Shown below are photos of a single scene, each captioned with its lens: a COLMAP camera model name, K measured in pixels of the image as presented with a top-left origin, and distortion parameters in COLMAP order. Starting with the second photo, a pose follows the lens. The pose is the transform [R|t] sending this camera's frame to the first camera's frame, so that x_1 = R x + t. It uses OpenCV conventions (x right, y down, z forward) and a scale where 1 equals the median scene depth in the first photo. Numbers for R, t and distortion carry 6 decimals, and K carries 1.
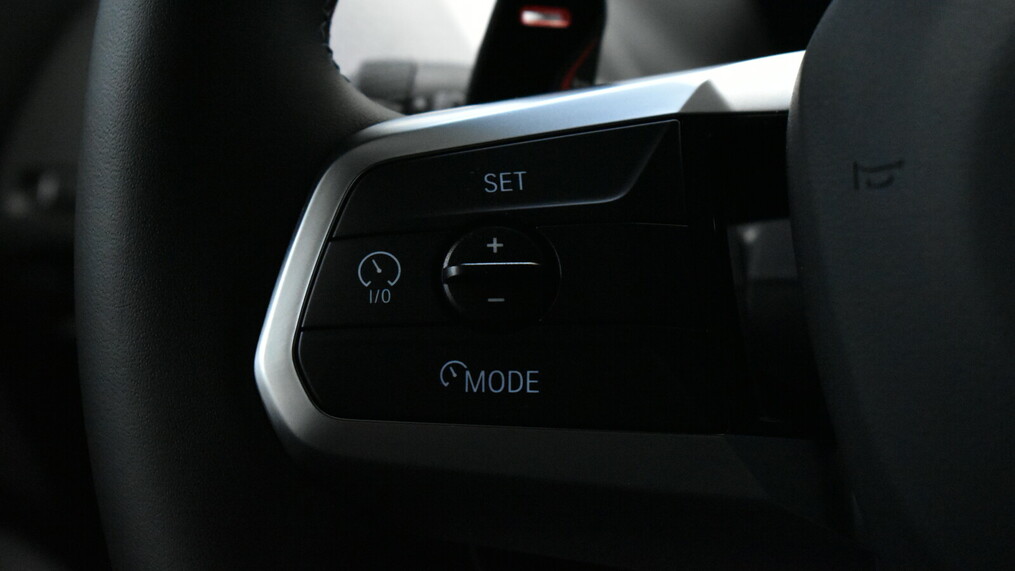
lens RADIAL K [[2353.0, 0, 507.5], [0, 2353.0, 285.5], [0, 0, 1]] dist [0.002757, 0.022678]
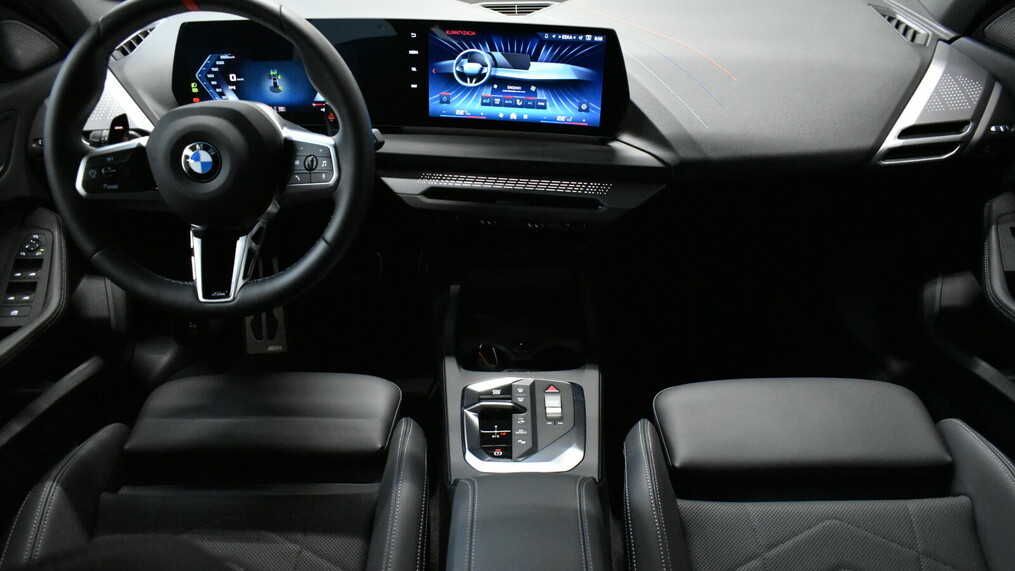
lens RADIAL K [[768.8, 0, 507.5], [0, 768.8, 285.5], [0, 0, 1]] dist [-0.034999, 0.030667]
pose [[0.942681, -0.113786, 0.313698, 0.380142], [0.030087, 0.965222, 0.259695, -0.246177], [-0.332337, -0.235371, 0.913319, -1.697490]]
